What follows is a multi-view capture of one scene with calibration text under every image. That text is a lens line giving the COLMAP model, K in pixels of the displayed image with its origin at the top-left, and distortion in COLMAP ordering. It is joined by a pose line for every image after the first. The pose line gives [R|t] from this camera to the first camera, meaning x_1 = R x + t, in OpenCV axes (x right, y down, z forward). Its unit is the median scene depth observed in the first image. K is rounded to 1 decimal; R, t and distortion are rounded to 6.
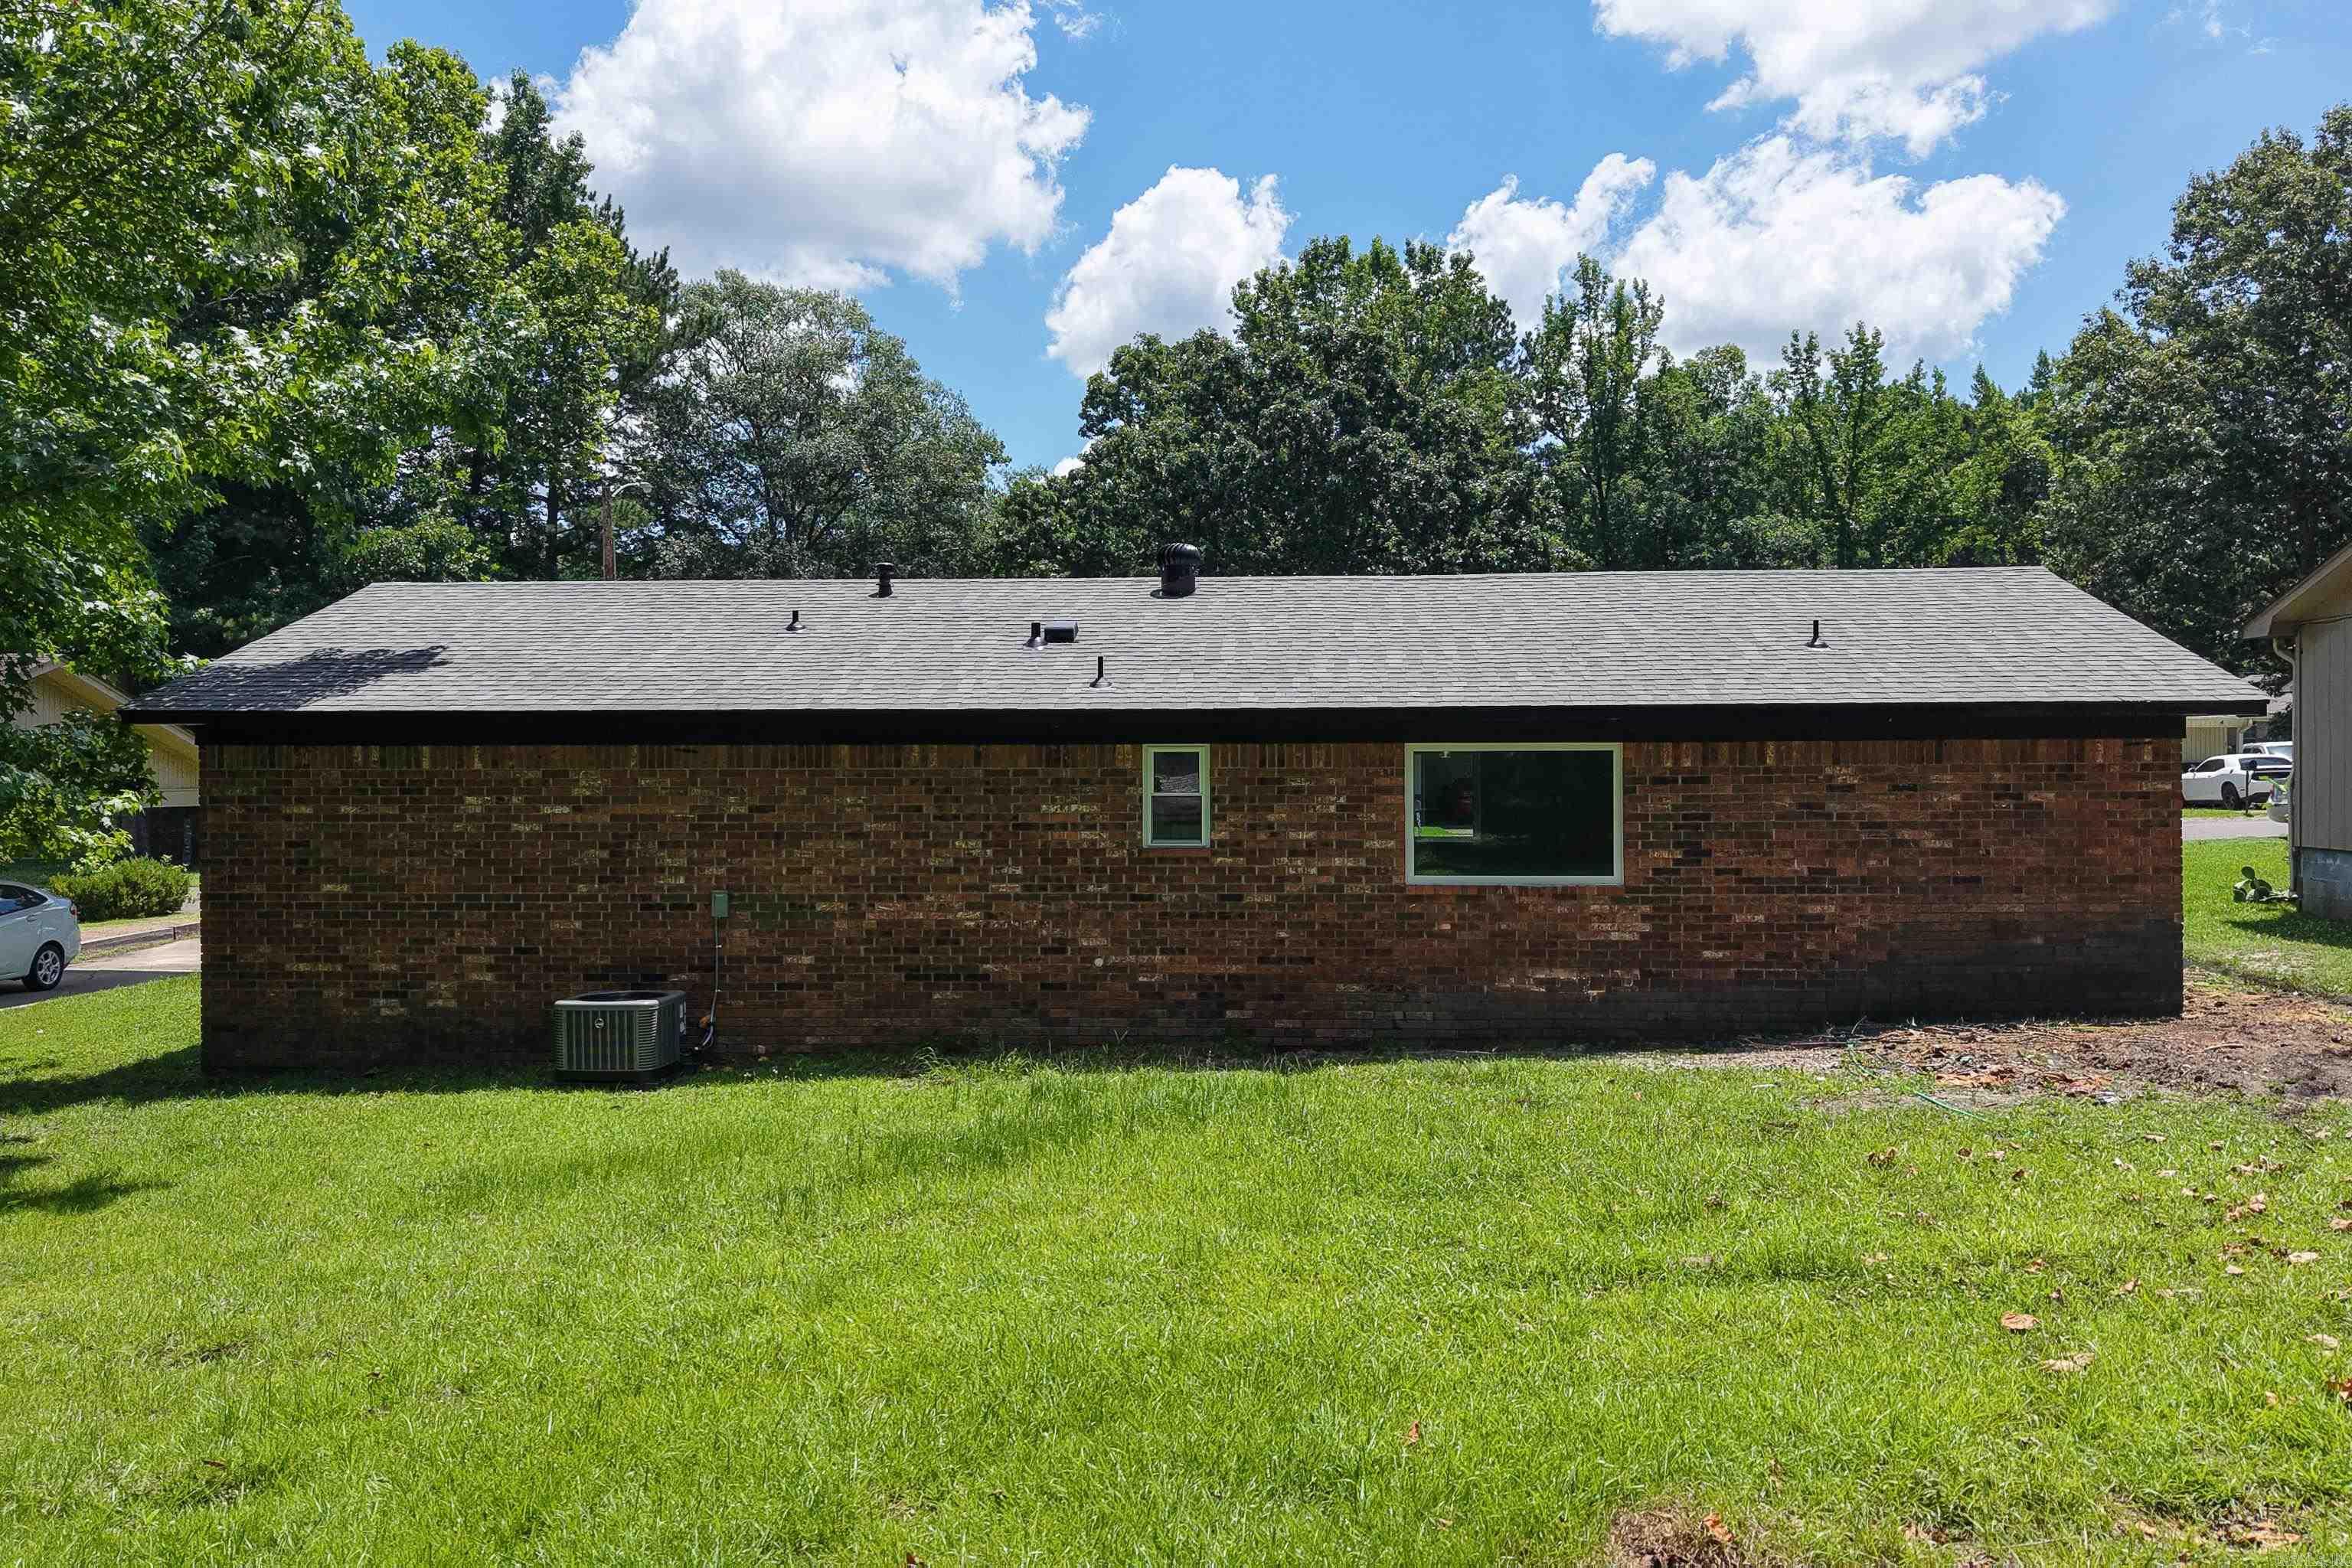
lens RADIAL K [[1832.4, 0, 1176.0], [0, 1832.4, 784.0], [0, 0, 1]] dist [0.170086, -0.506571]
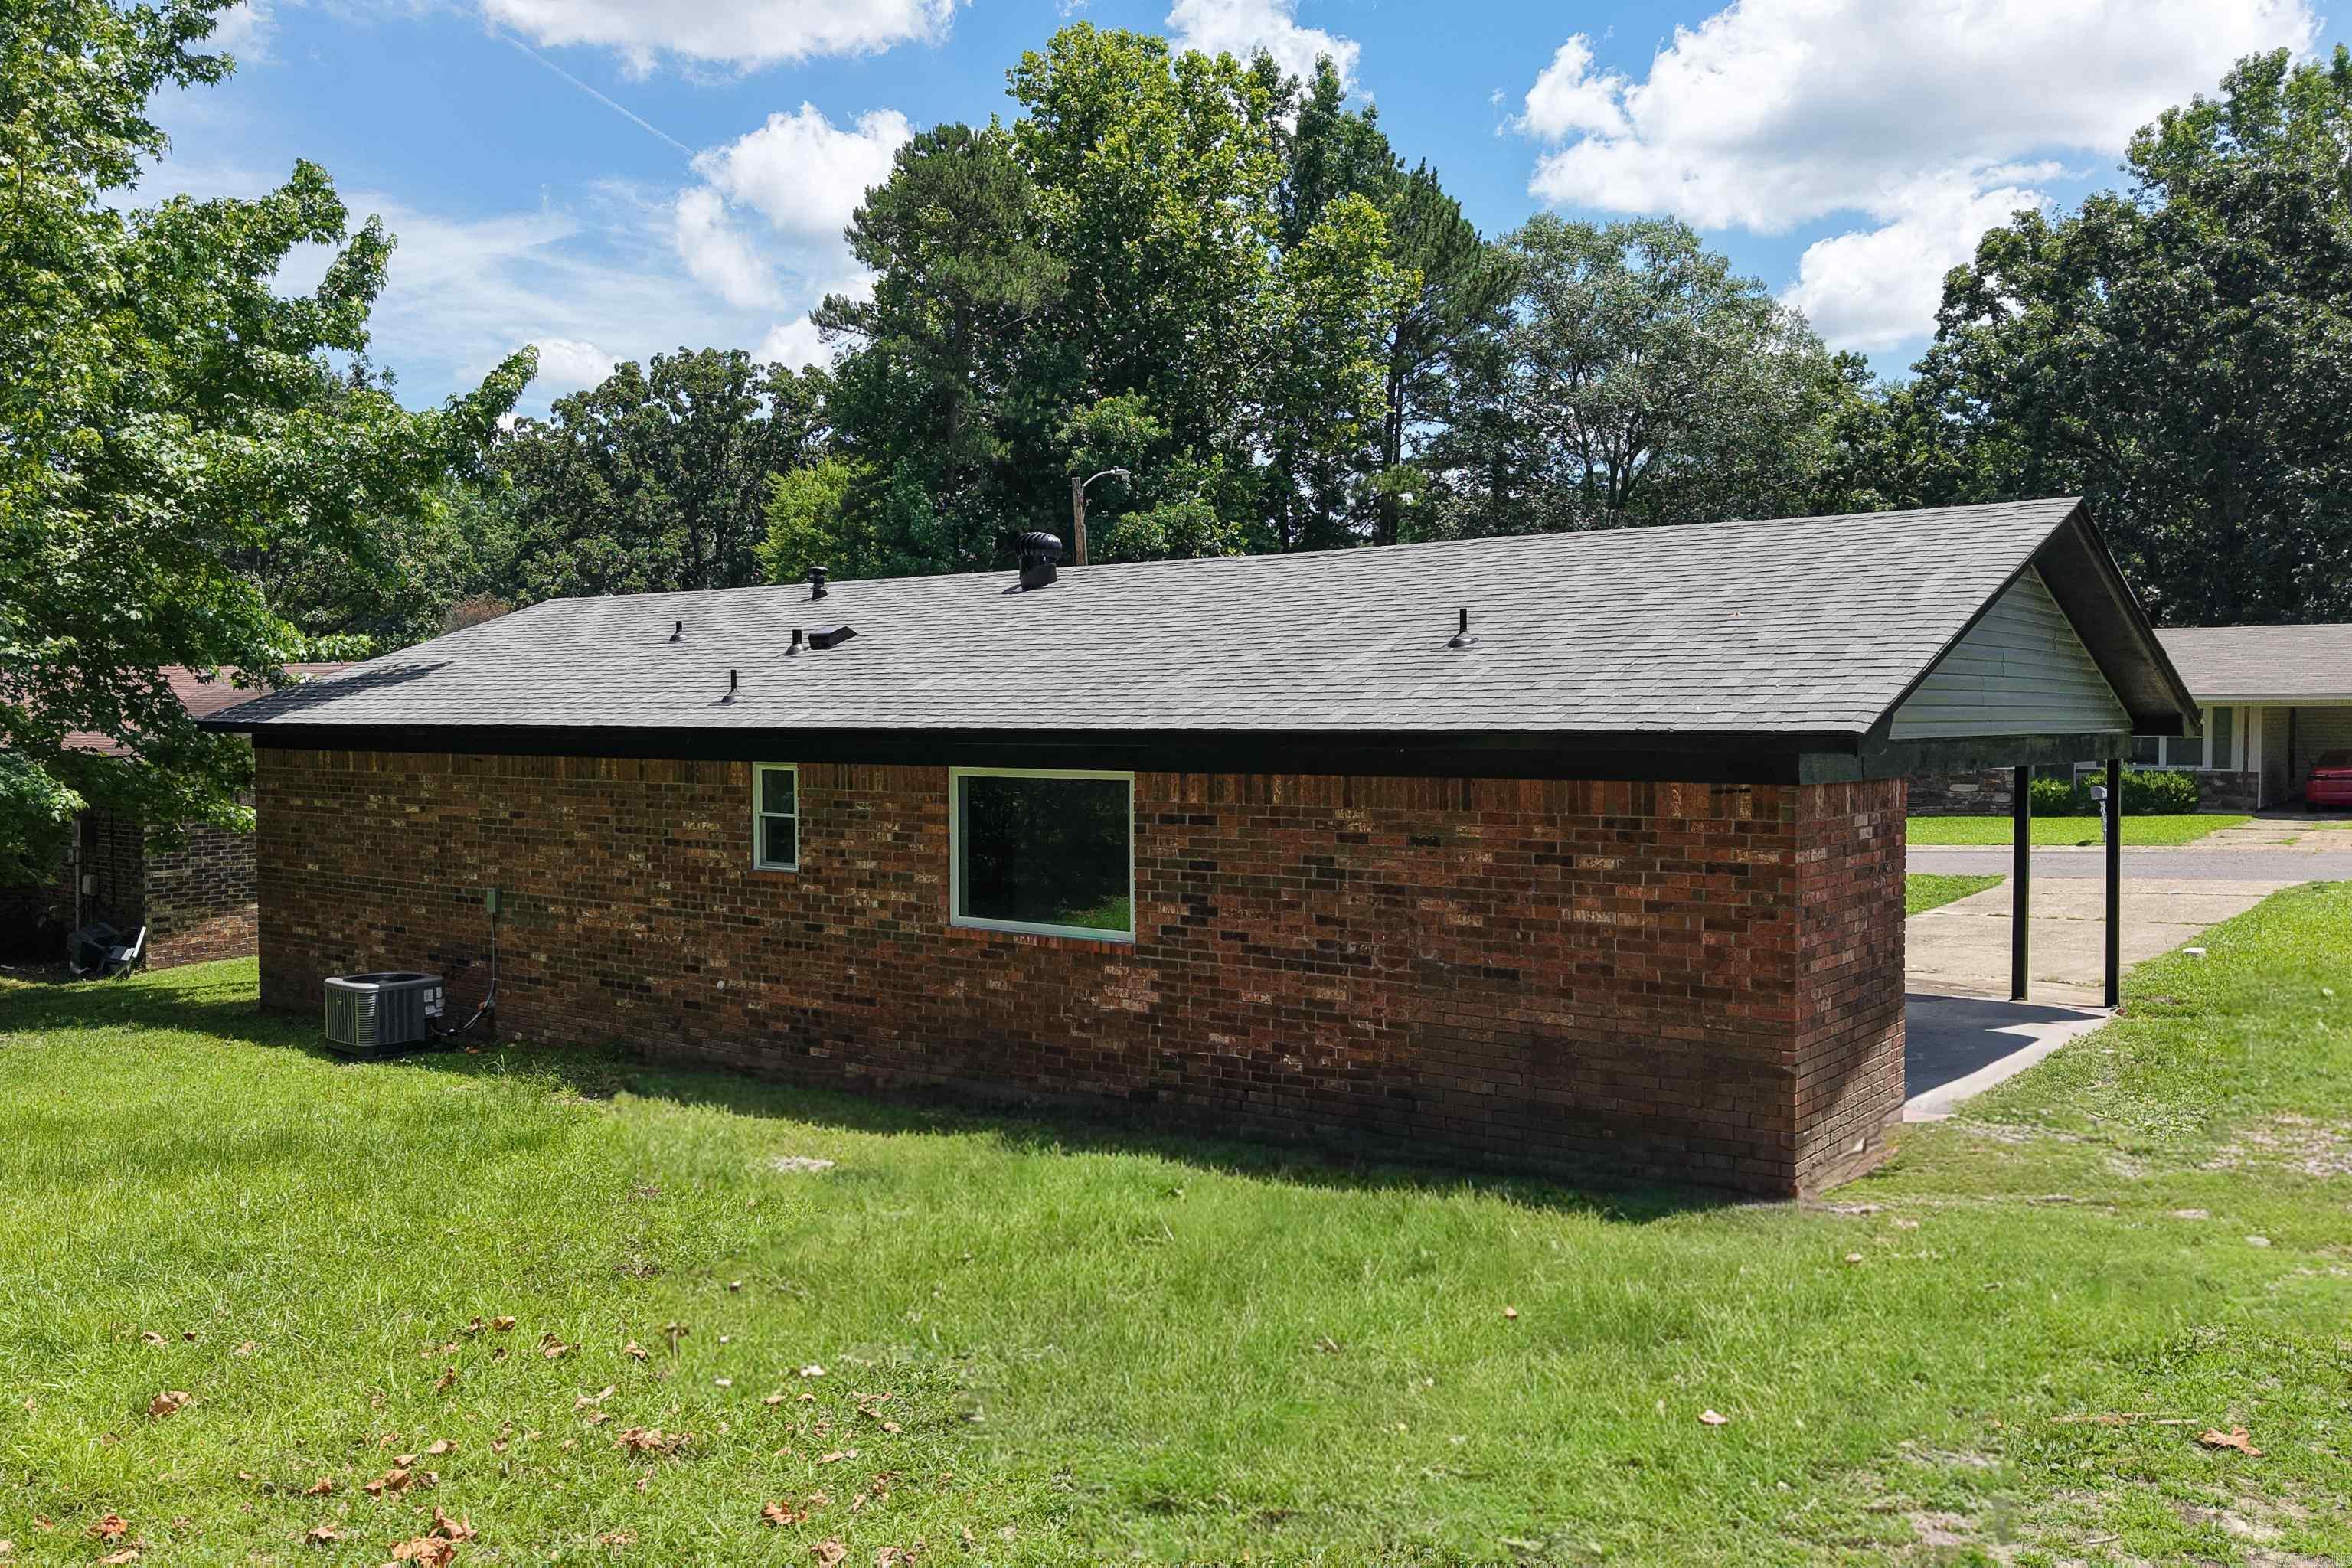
lens RADIAL K [[1860.3, 0, 1167.4], [0, 1860.3, 772.7], [0, 0, 1]] dist [0.087951, -0.128607]
pose [[0.820051, 0.021619, -0.571882, 0.721155], [-0.006842, 0.999585, 0.027976, -0.044790], [0.572249, -0.019029, 0.819859, 0.324908]]
